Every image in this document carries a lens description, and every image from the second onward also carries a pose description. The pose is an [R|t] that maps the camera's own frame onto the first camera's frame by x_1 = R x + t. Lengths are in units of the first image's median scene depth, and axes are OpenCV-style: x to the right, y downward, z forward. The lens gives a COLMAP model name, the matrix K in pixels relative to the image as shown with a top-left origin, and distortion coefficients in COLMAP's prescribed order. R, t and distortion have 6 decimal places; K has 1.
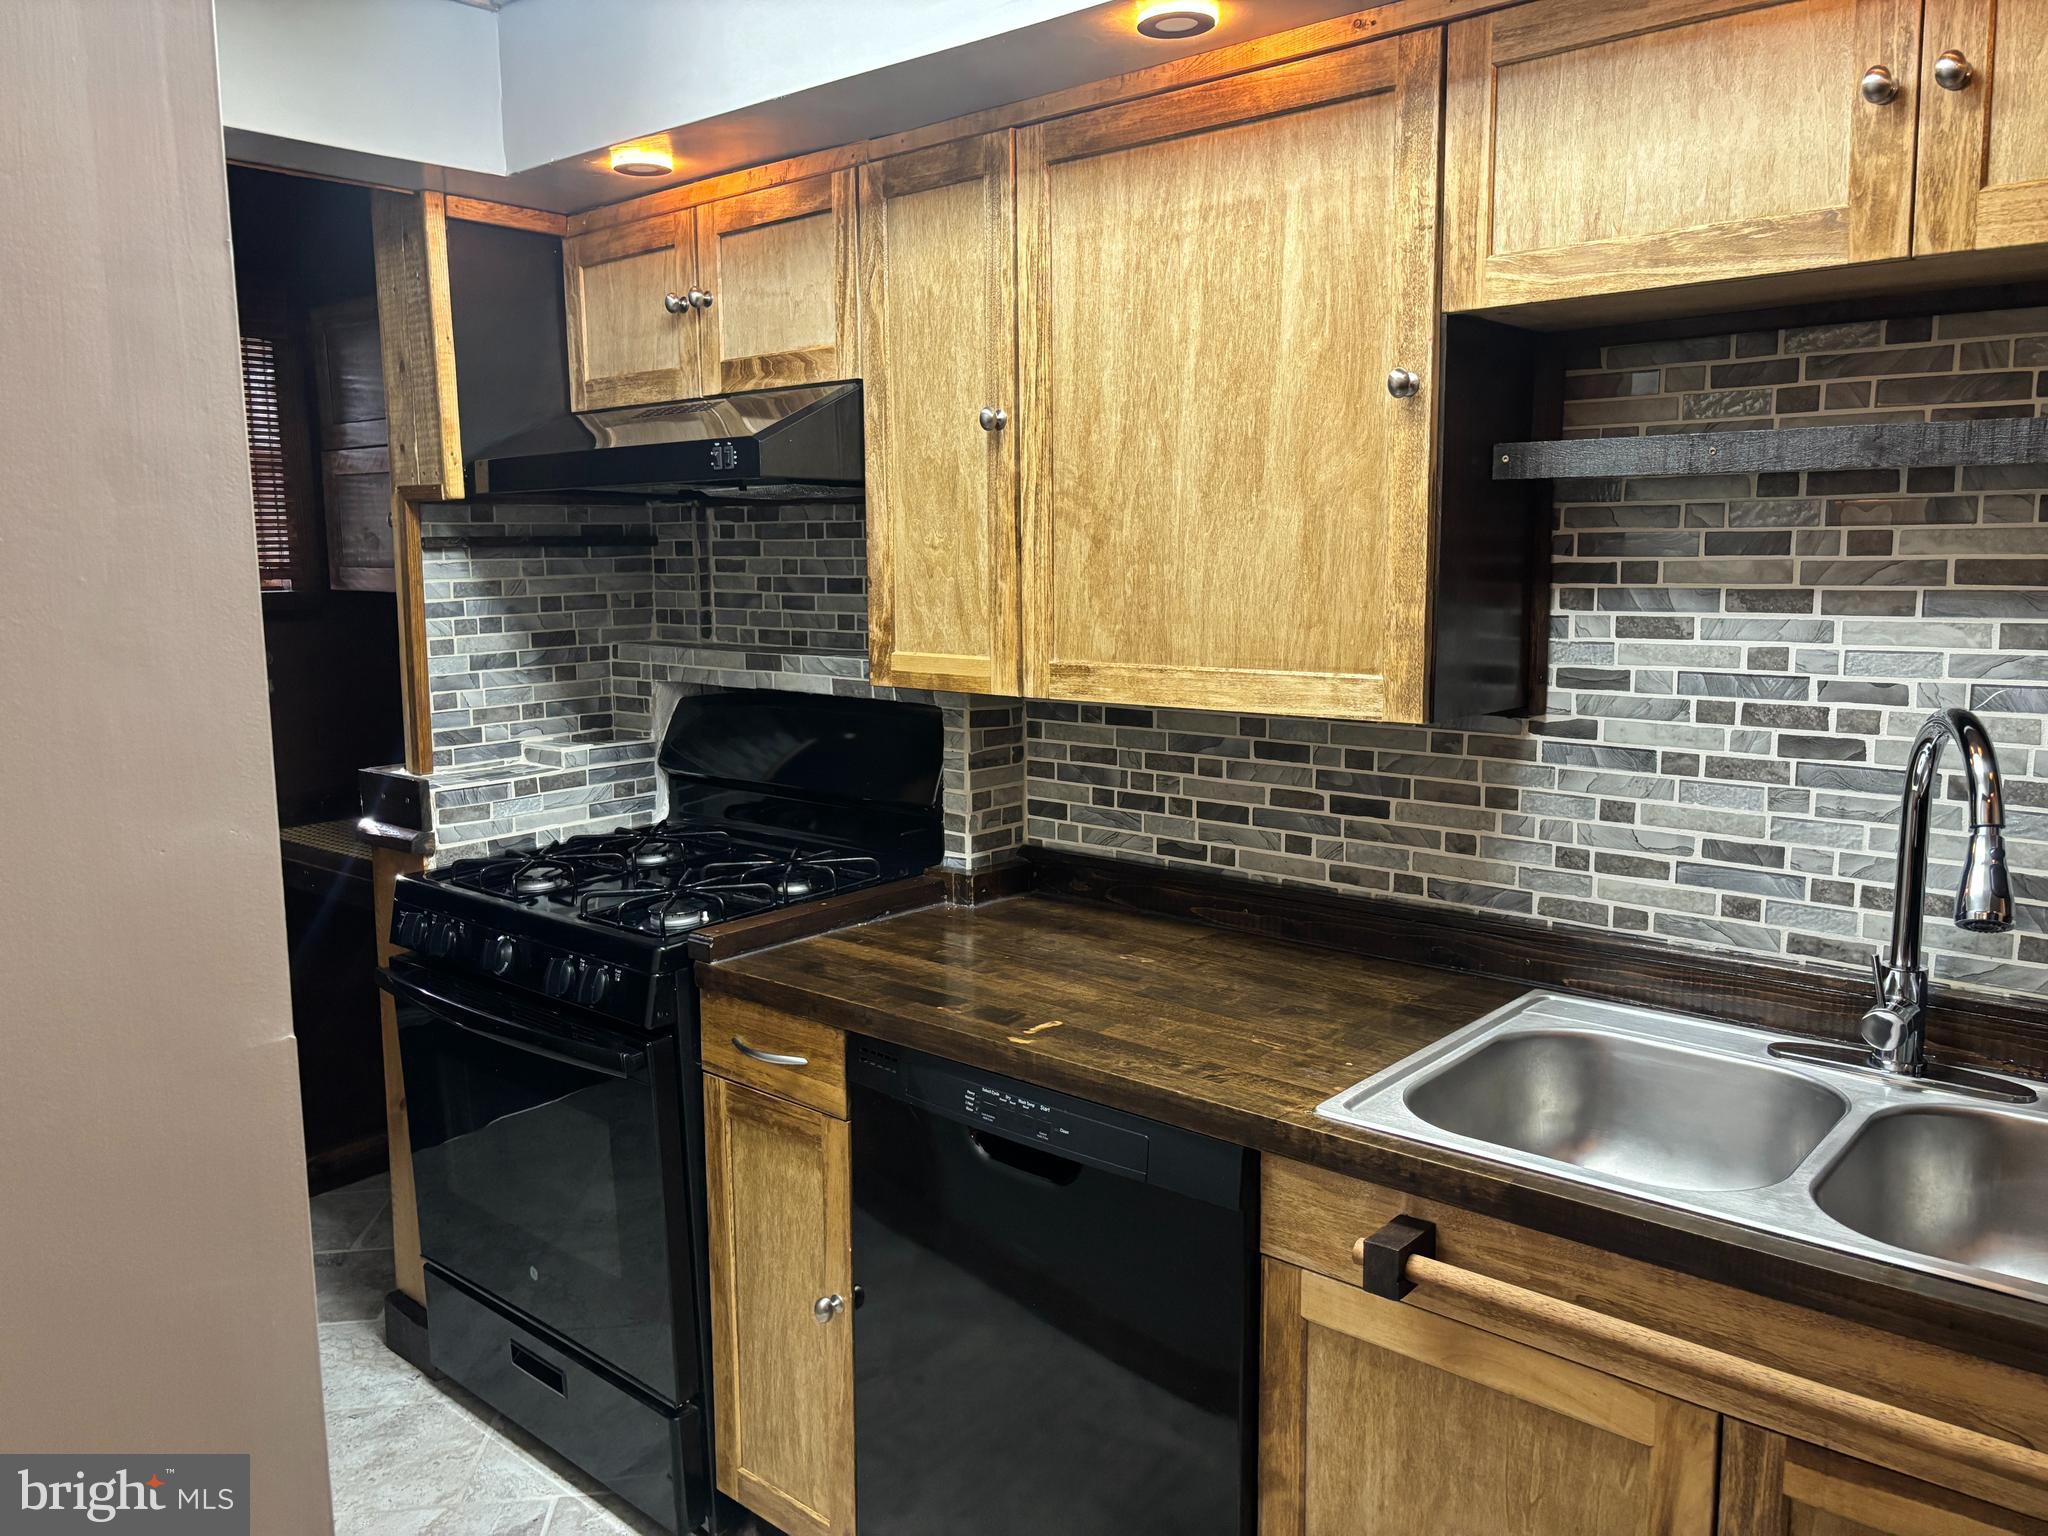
lens RADIAL K [[1579.8, 0, 1035.1], [0, 1579.8, 768.7], [0, 0, 1]] dist [0.060771, -0.070743]
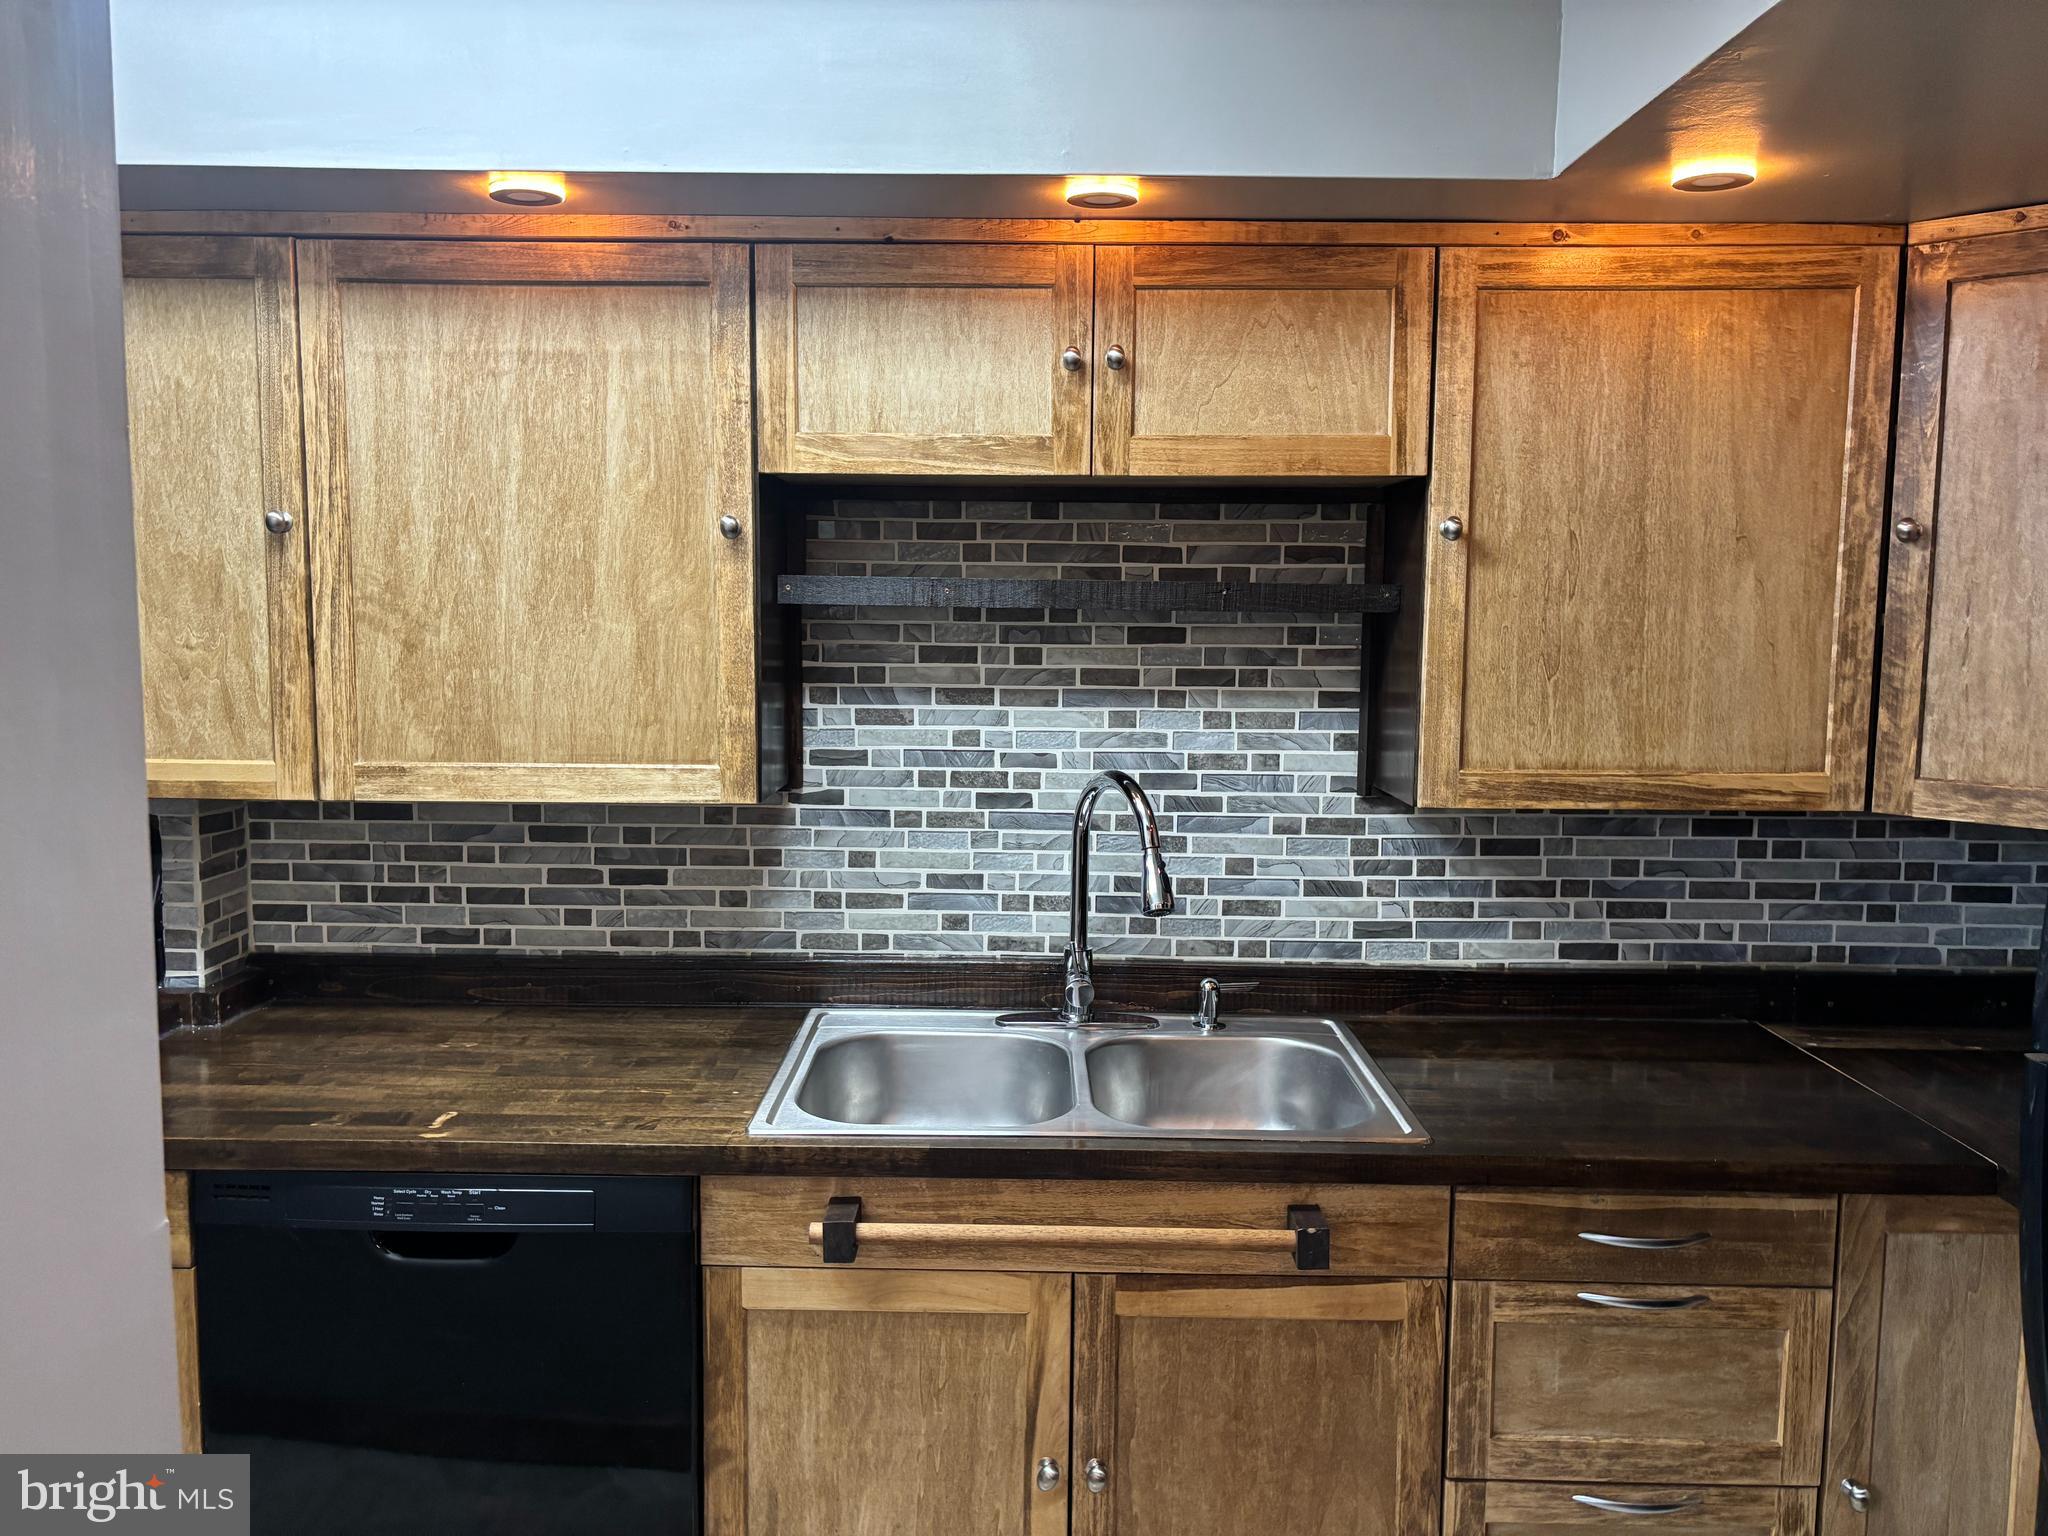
lens RADIAL K [[1579.8, 0, 1012.7], [0, 1579.8, 769.2], [0, 0, 1]] dist [0.060771, -0.070743]
pose [[0.751949, -0.055329, 0.656895, -0.399456], [0.073551, 0.997291, -0.000194, -0.039074], [-0.655105, 0.048461, 0.753982, -0.046722]]
